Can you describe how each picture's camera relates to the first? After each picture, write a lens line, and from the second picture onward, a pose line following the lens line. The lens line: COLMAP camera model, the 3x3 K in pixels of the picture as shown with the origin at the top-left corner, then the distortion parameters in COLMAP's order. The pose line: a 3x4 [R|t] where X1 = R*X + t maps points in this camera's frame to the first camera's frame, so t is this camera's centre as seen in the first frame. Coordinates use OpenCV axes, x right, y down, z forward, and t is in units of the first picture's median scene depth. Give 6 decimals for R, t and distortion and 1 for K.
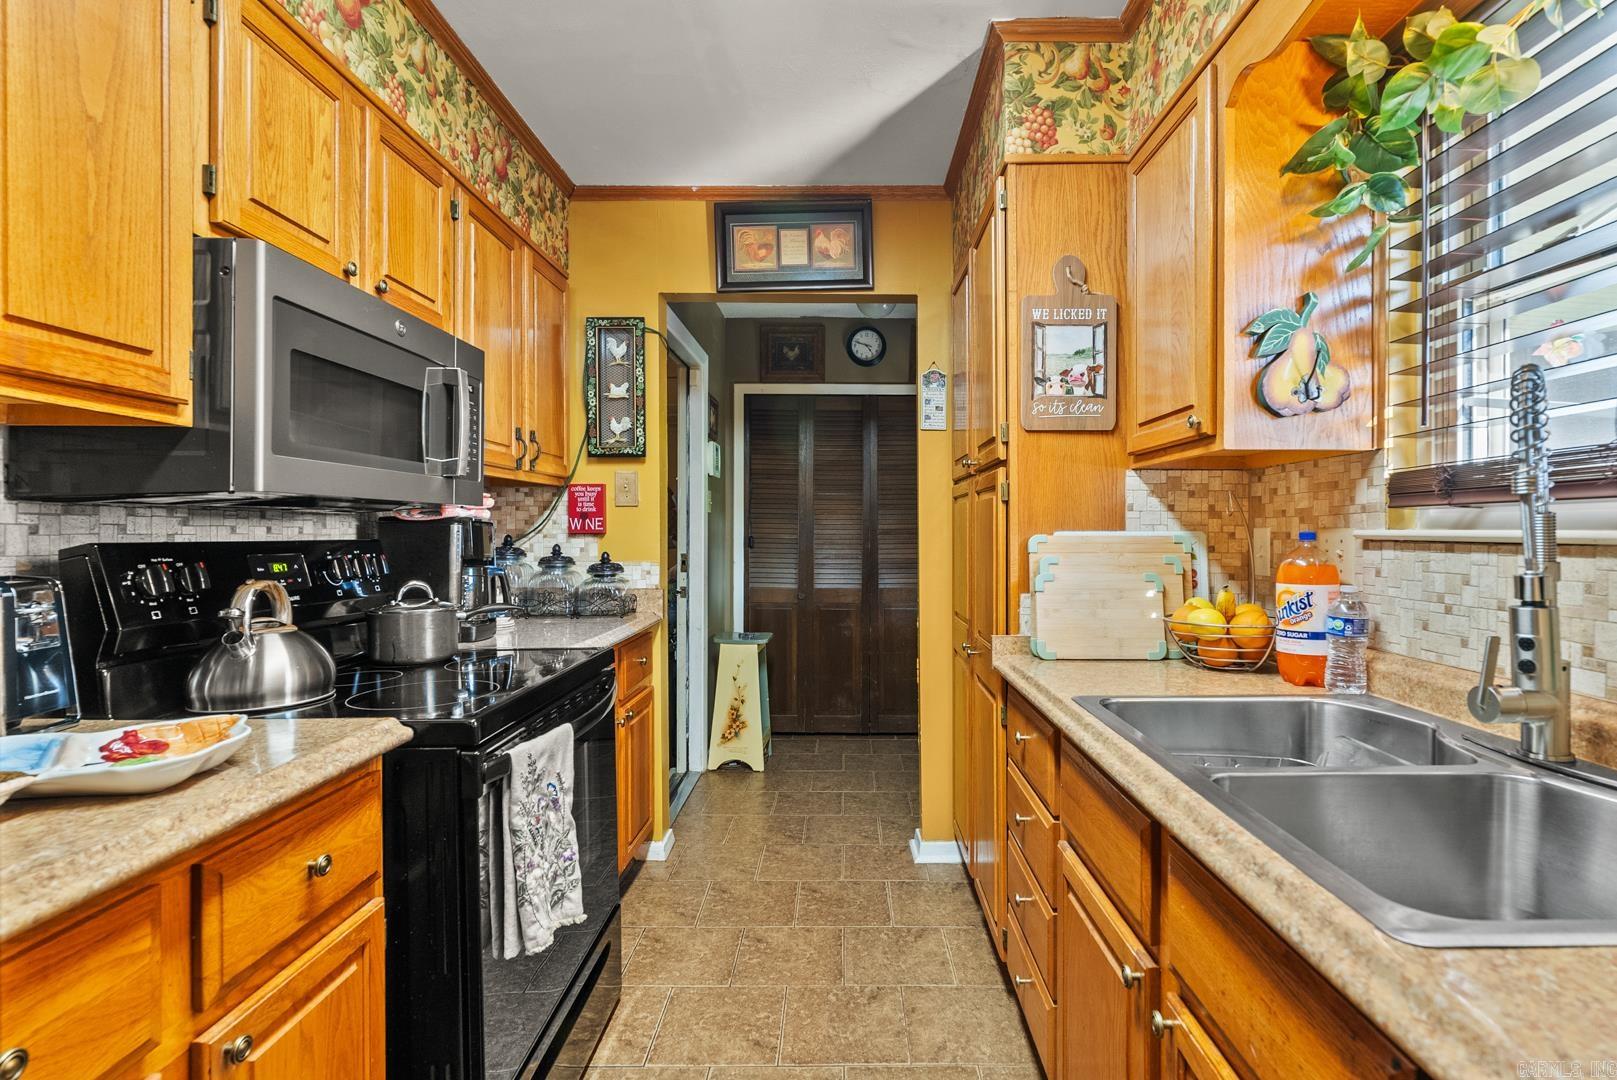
lens RADIAL K [[729.3, 0, 824.9], [0, 729.3, 540.8], [0, 0, 1]] dist [-0.010153, 0.002017]
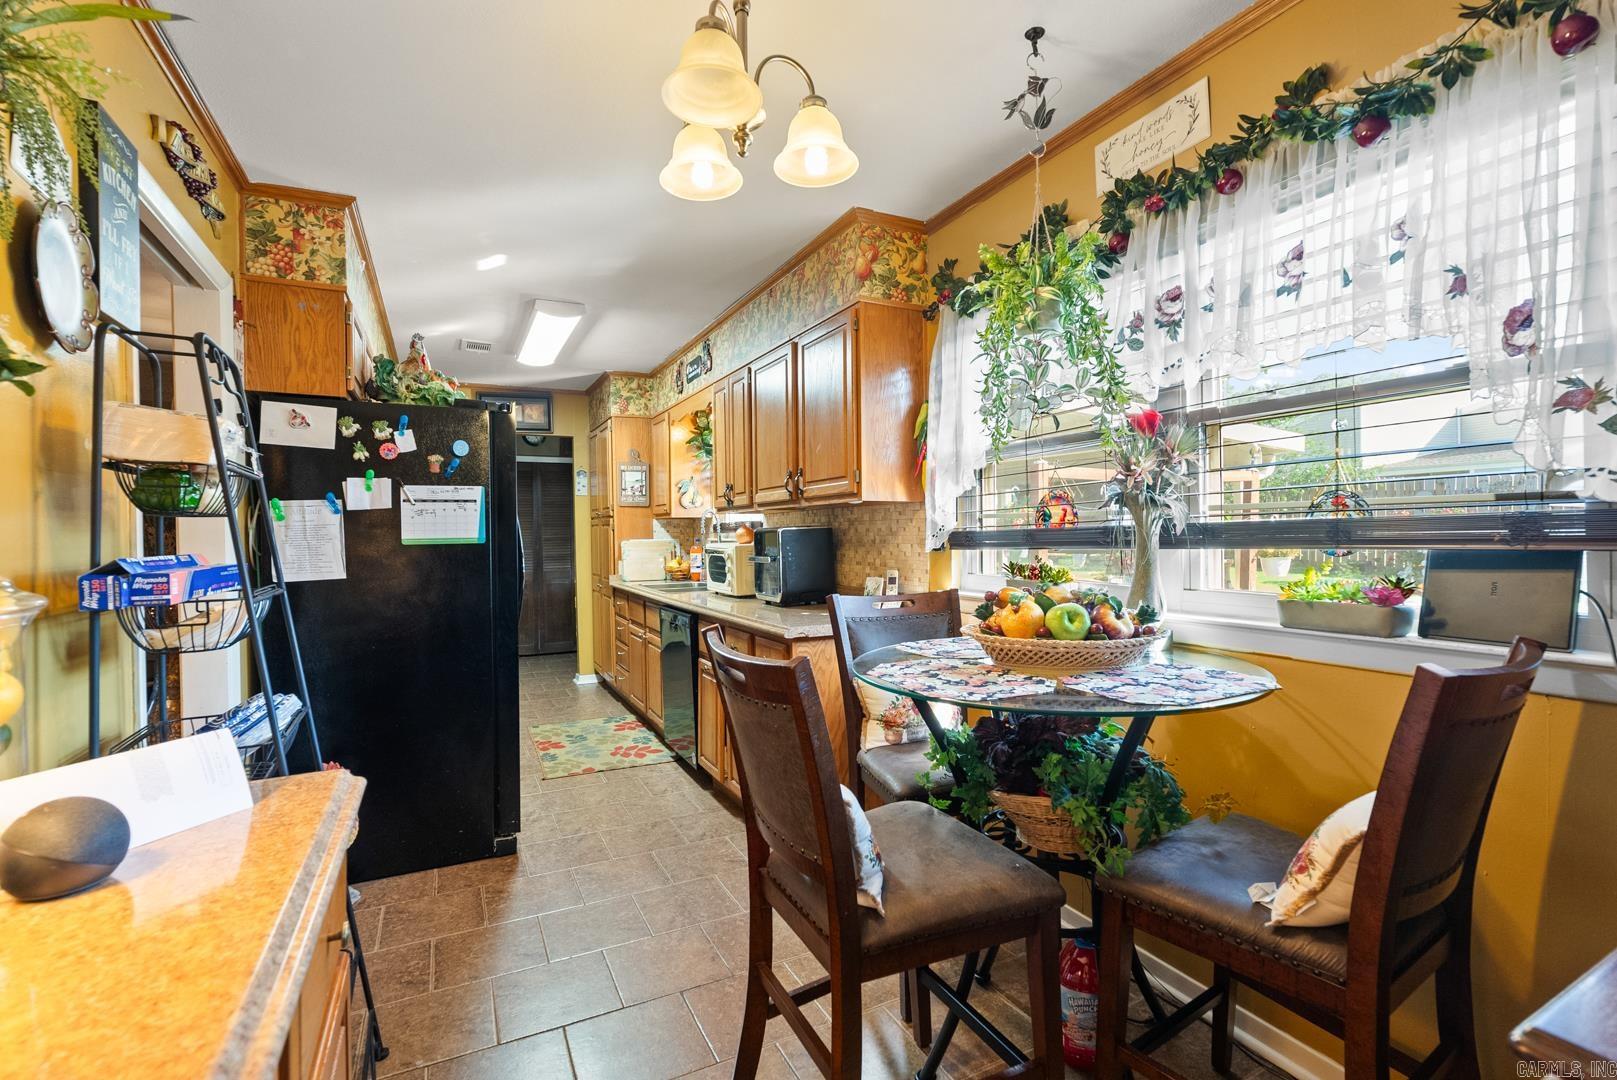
lens RADIAL K [[729.3, 0, 812.3], [0, 729.3, 538.8], [0, 0, 1]] dist [-0.010153, 0.002017]
pose [[0.876374, -0.013985, 0.481428, -0.476012], [0.017034, 0.999853, -0.001964, 0.002933], [-0.481329, 0.009922, 0.876484, -2.013201]]
